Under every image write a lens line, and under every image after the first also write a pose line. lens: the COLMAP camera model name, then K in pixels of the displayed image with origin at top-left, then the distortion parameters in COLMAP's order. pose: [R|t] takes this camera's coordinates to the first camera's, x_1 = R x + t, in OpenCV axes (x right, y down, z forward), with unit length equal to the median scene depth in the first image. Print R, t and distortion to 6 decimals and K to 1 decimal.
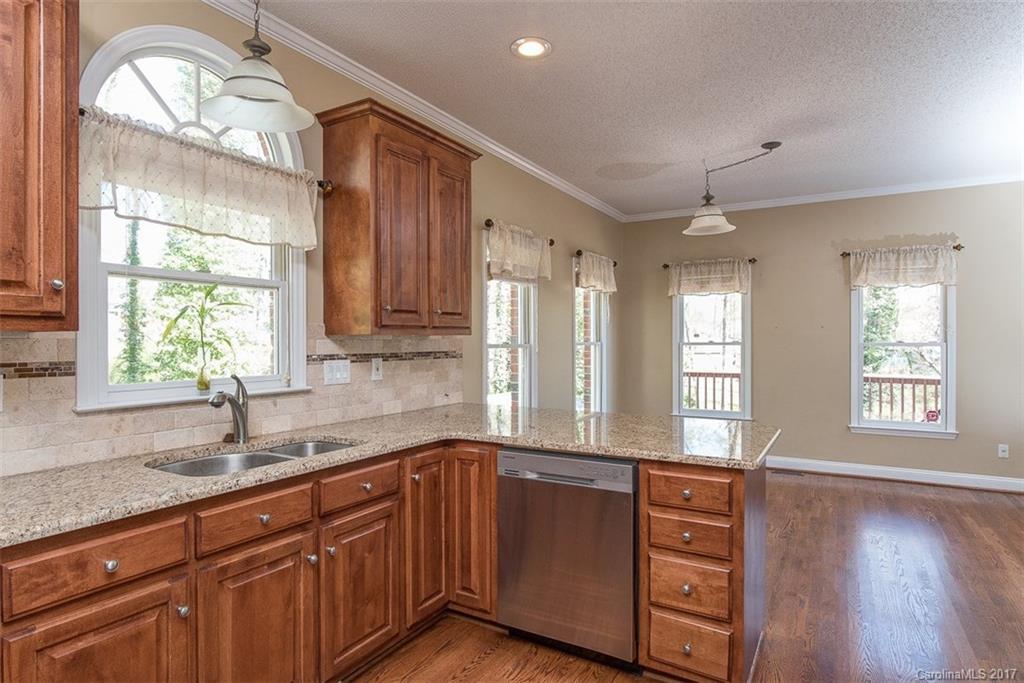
lens RADIAL K [[560.1, 0, 512.0], [0, 560.1, 341.5], [0, 0, 1]] dist [-0.004268, -0.000586]
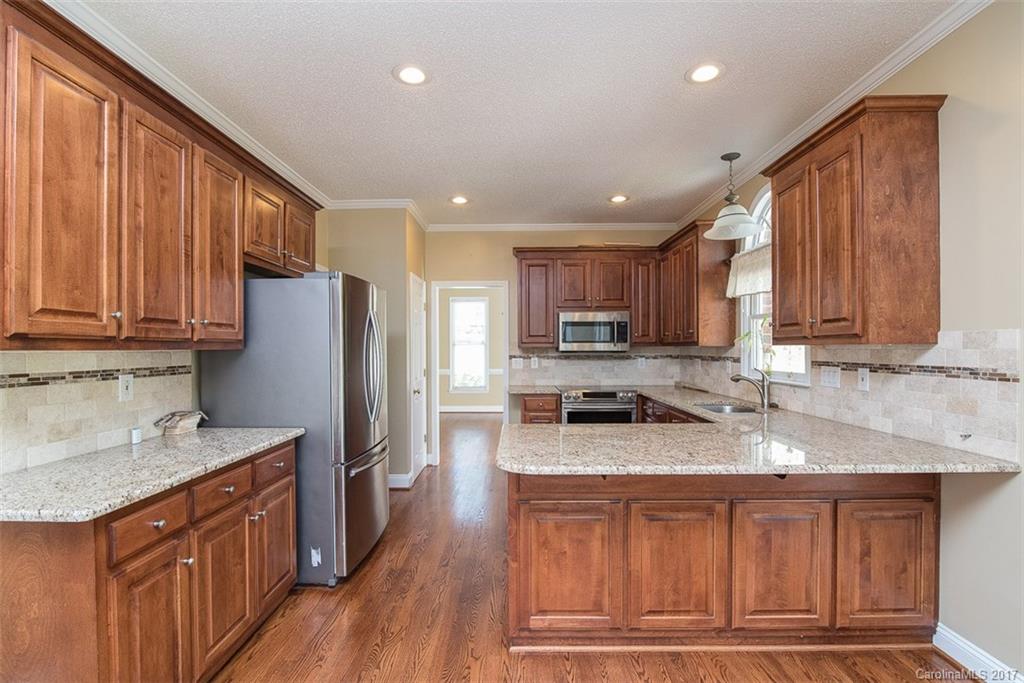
lens RADIAL K [[475.2, 0, 512.1], [0, 475.2, 350.1], [0, 0, 1]] dist [-0.021635, -0.000080]
pose [[-0.865894, 0.006568, -0.500184, 0.778880], [0.003051, 0.999965, 0.007848, -0.011321], [0.500218, 0.005269, -0.865883, 1.554775]]
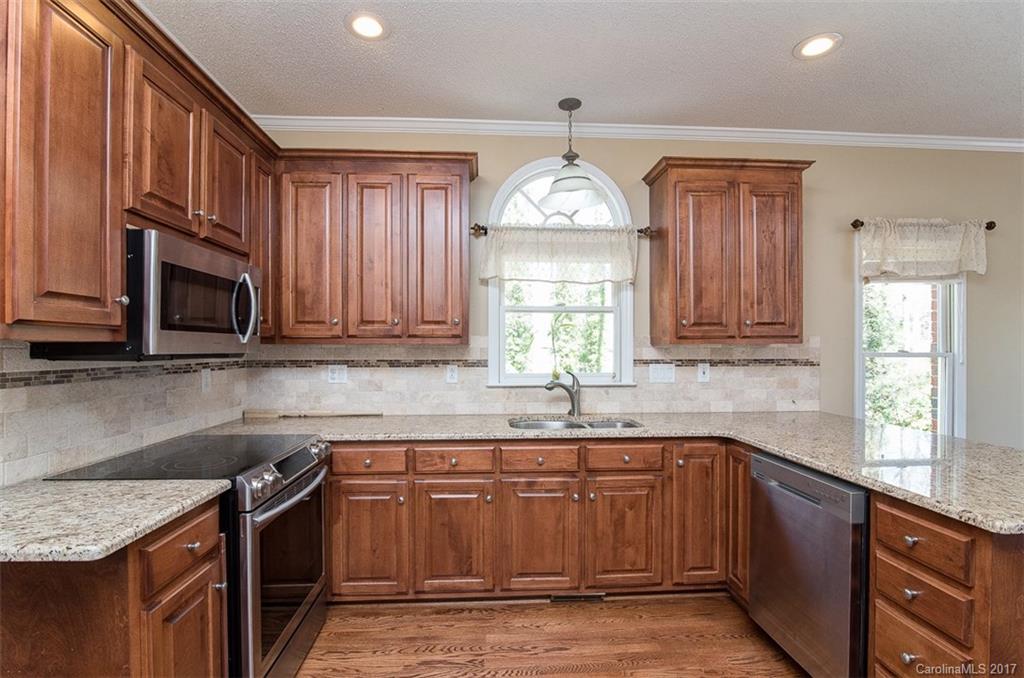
lens RADIAL K [[470.7, 0, 509.3], [0, 470.7, 347.6], [0, 0, 1]] dist [-0.014894, 0.000020]
pose [[0.560274, 0.000270, -0.828307, 0.392253], [-0.001681, 0.999998, -0.000811, -0.002671], [0.828306, 0.001847, 0.560273, 0.109226]]
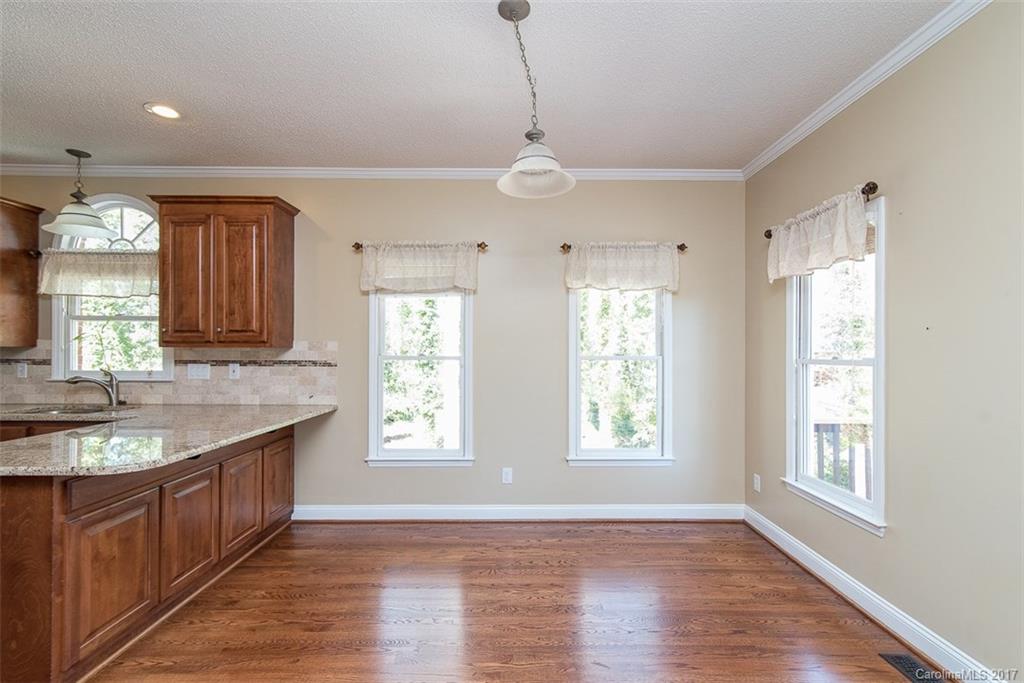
lens RADIAL K [[463.3, 0, 516.3], [0, 463.3, 349.6], [0, 0, 1]] dist [0.003167, 0.000578]
pose [[0.514191, 0.001986, -0.857674, 1.266544], [-0.007267, 0.999972, -0.002041, -0.010119], [0.857645, 0.007282, 0.514191, 1.117320]]
